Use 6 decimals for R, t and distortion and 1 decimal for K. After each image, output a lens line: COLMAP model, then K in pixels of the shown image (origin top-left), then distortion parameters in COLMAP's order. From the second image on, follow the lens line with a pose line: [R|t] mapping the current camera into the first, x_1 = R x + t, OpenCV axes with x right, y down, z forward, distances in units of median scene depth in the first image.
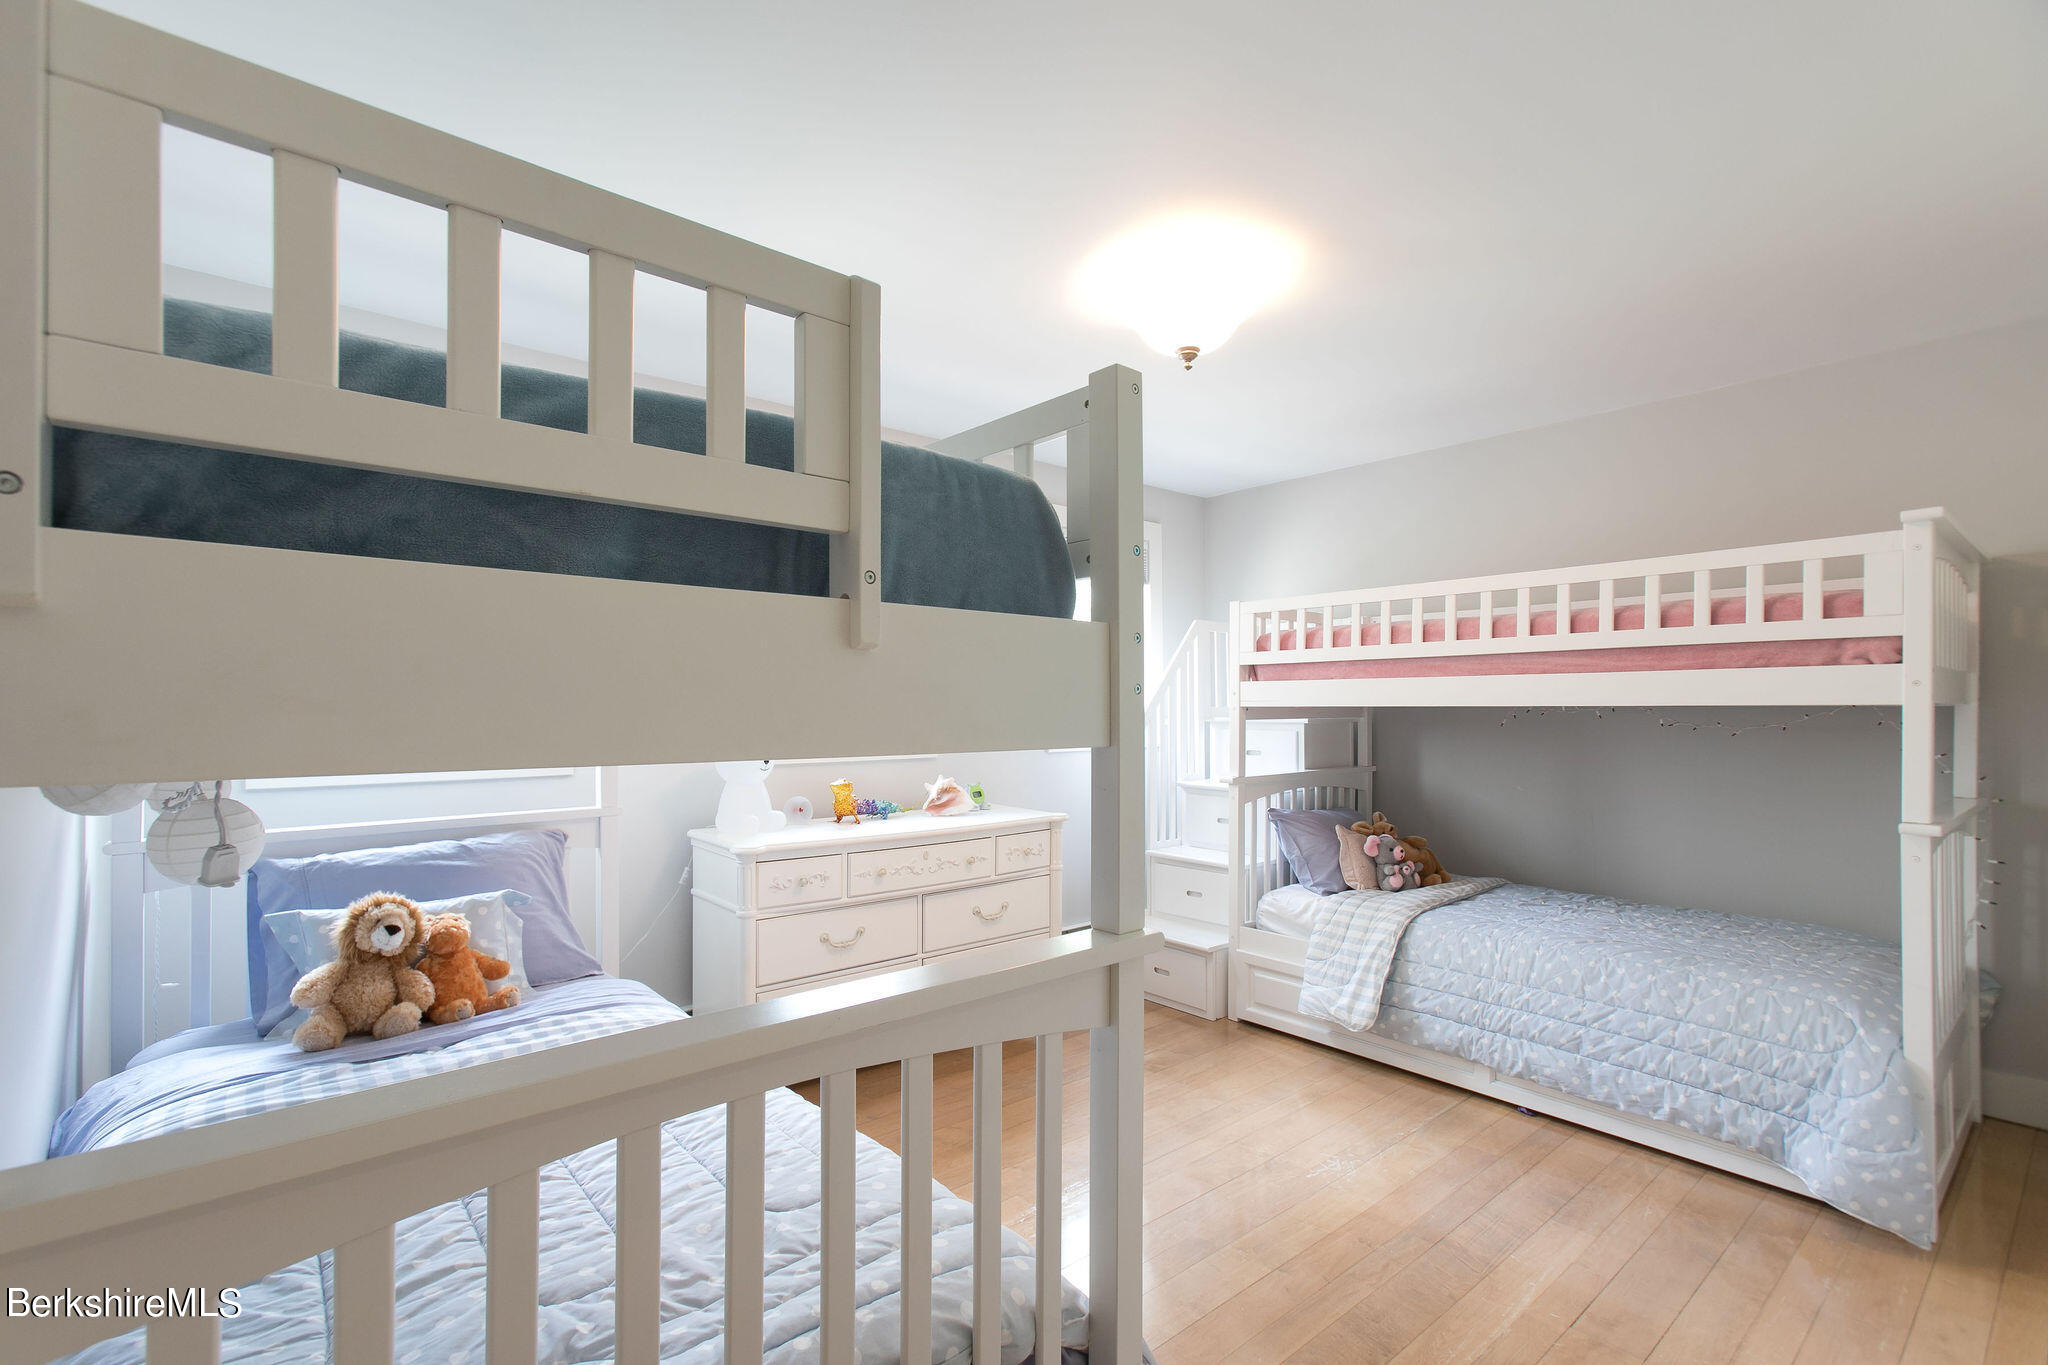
lens RADIAL K [[920.3, 0, 1018.9], [0, 920.3, 711.4], [0, 0, 1]] dist [0.000898, 0.014314]
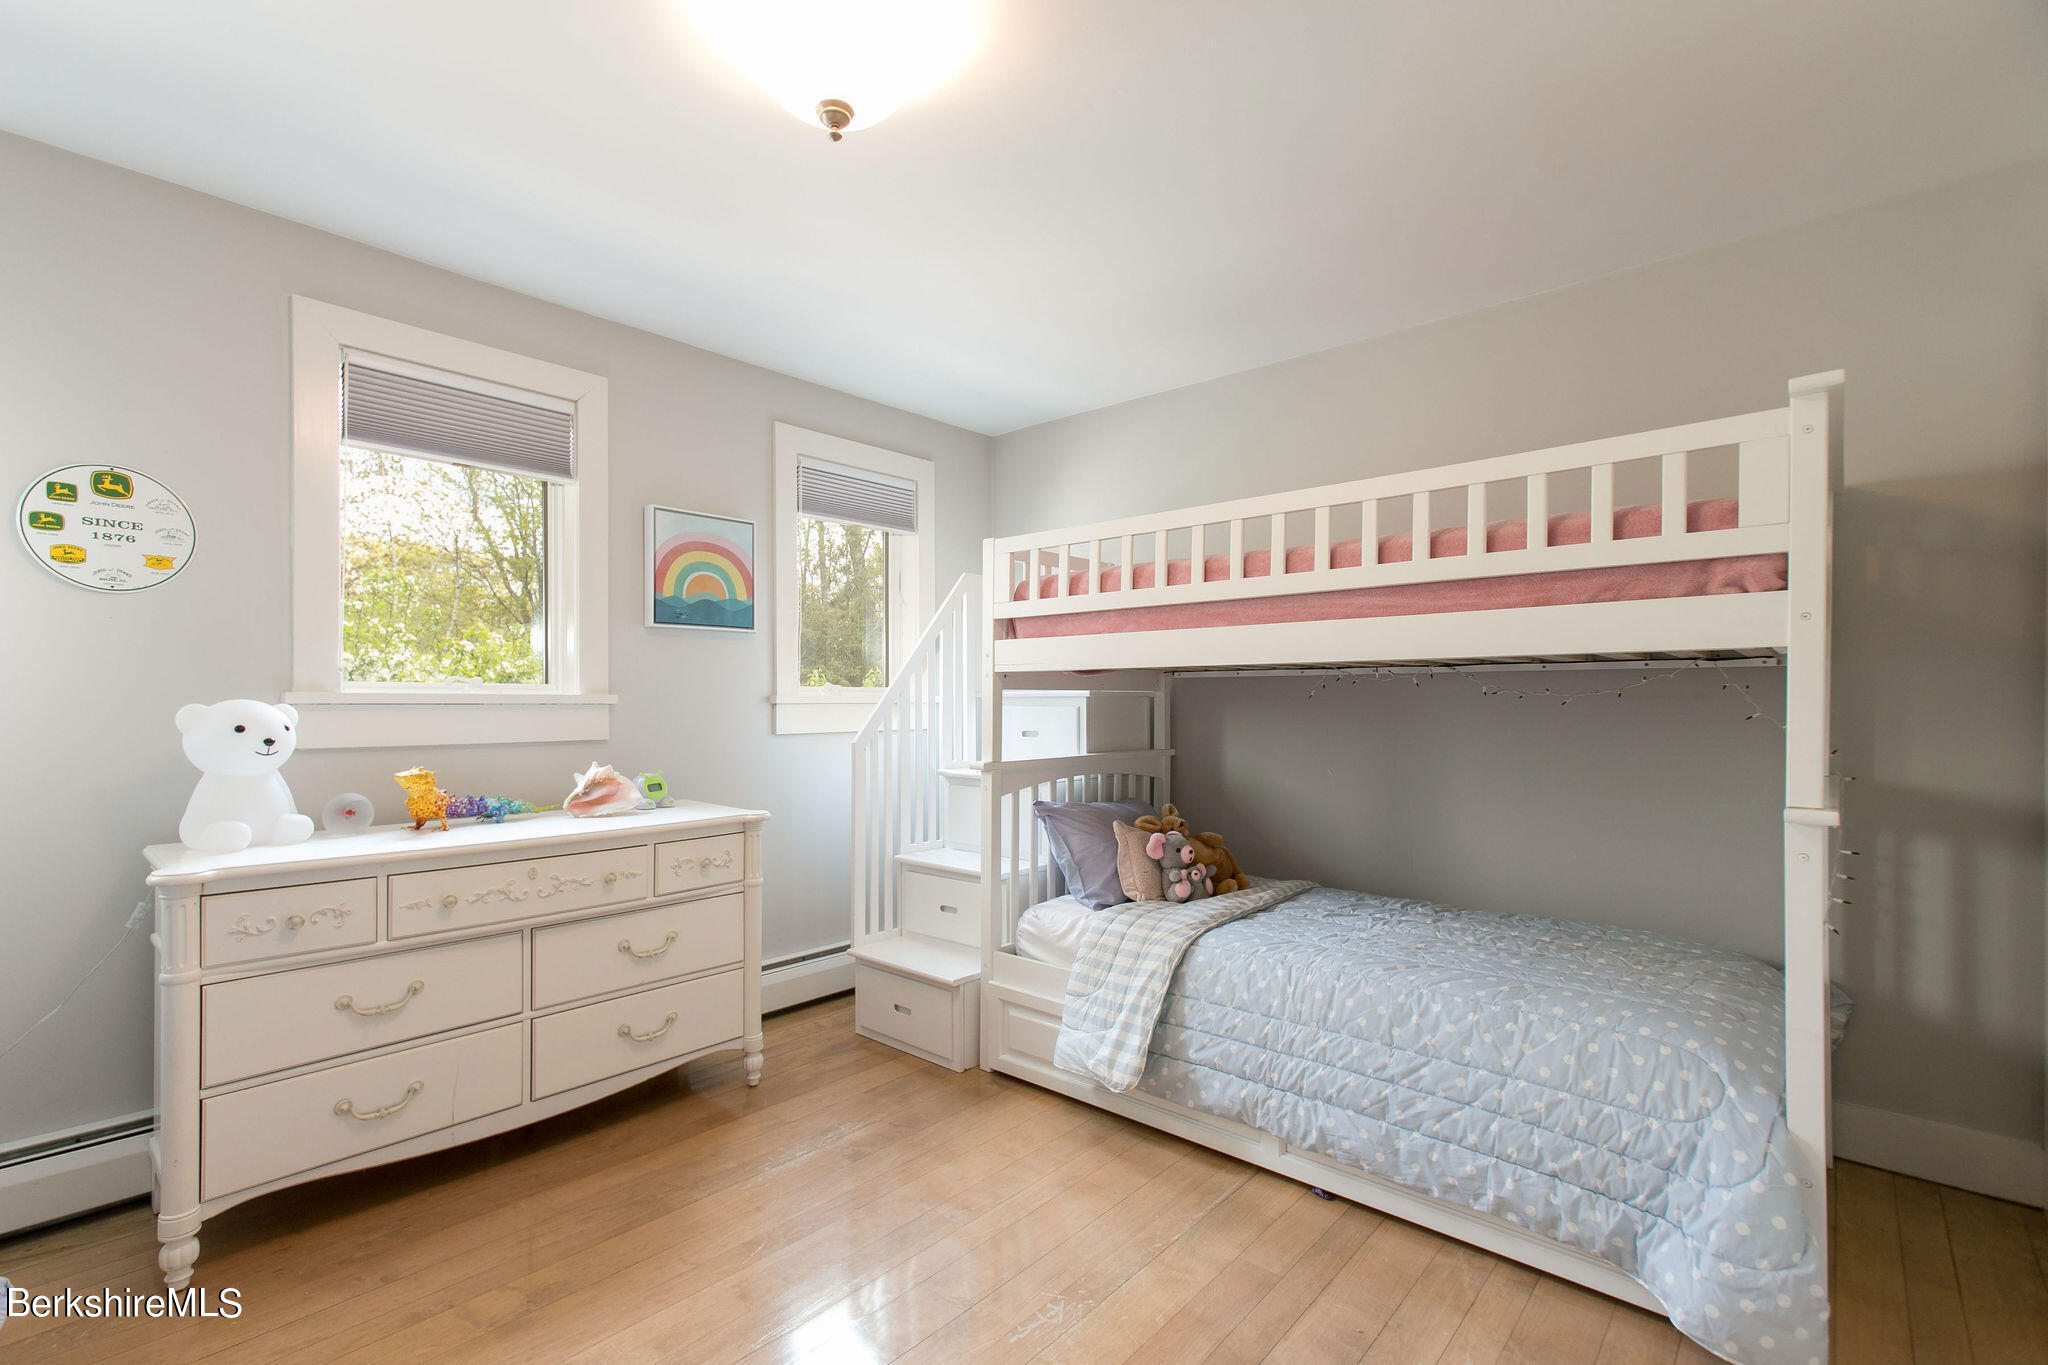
lens RADIAL K [[920.3, 0, 1018.9], [0, 920.3, 711.4], [0, 0, 1]] dist [0.000898, 0.014314]
pose [[0.989856, 0.000733, 0.142071, 0.181613], [-0.001314, 0.999991, 0.004001, 0.030606], [-0.142066, -0.004147, 0.989848, 0.266872]]
